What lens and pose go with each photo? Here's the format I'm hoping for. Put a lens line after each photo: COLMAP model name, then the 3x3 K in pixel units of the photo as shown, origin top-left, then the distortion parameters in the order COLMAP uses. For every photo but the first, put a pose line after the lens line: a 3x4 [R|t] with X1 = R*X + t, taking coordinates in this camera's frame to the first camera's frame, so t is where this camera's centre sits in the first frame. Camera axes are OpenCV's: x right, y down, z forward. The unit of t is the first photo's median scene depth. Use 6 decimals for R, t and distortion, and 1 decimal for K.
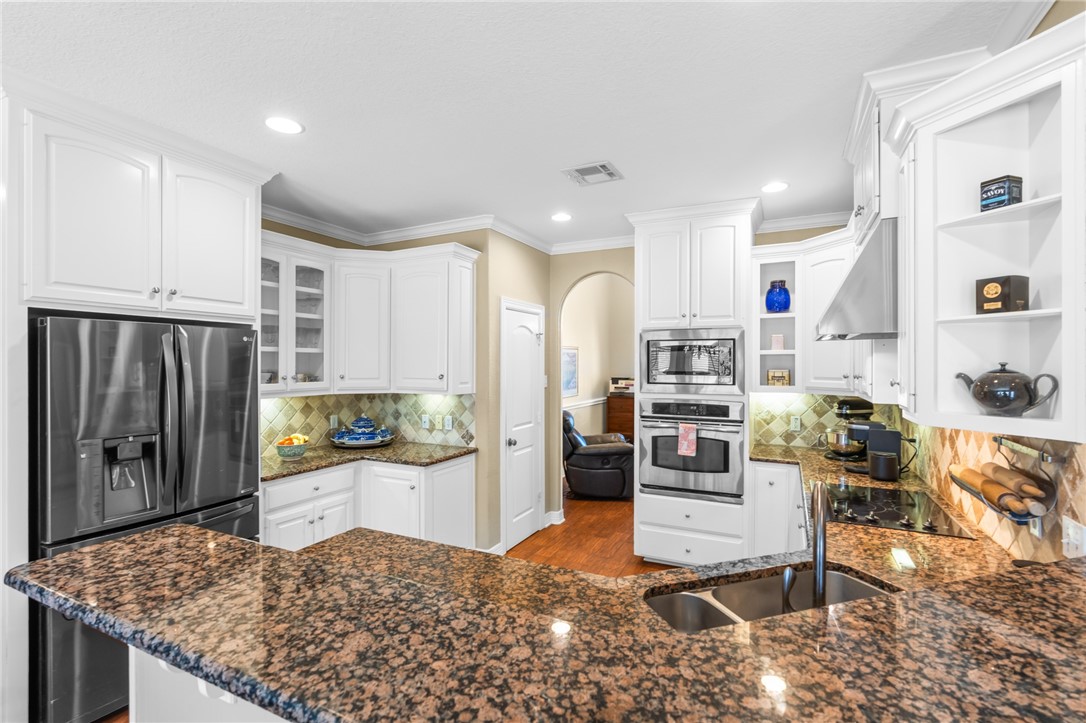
lens RADIAL K [[491.2, 0, 539.1], [0, 491.2, 362.9], [0, 0, 1]] dist [-0.009416, 0.002251]
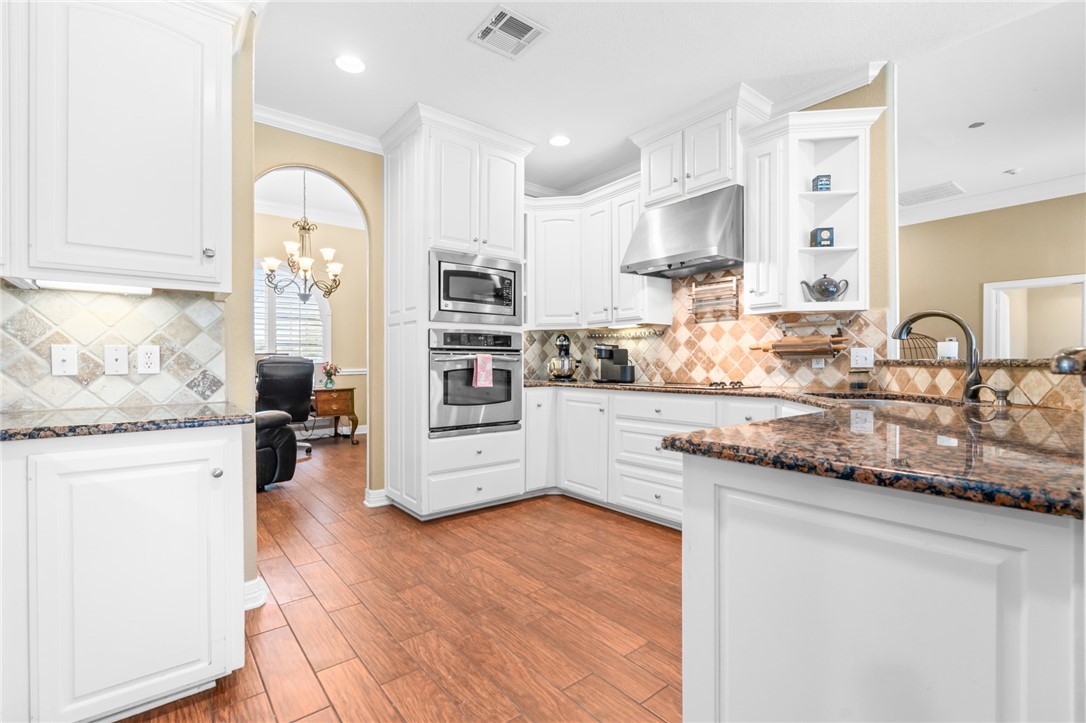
lens RADIAL K [[491.2, 0, 537.1], [0, 491.2, 362.1], [0, 0, 1]] dist [-0.009416, 0.002251]
pose [[0.427578, 0.000591, 0.903978, -0.513039], [0.001673, 0.999998, -0.001445, 0.141487], [-0.903977, 0.002130, 0.427576, 0.498731]]
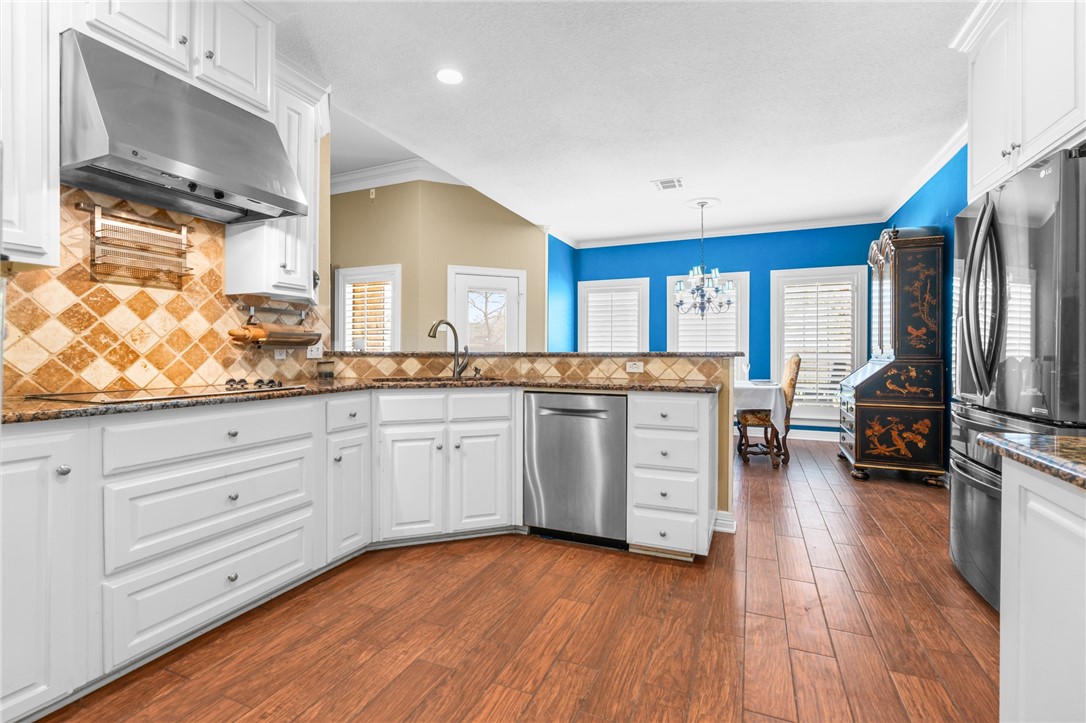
lens RADIAL K [[491.2, 0, 542.2], [0, 491.2, 355.2], [0, 0, 1]] dist [-0.009416, 0.002251]
pose [[-0.998375, -0.000178, -0.056994, 0.037992], [-0.000362, 0.999995, 0.003205, 0.141911], [0.056993, 0.003220, -0.998369, 1.174245]]
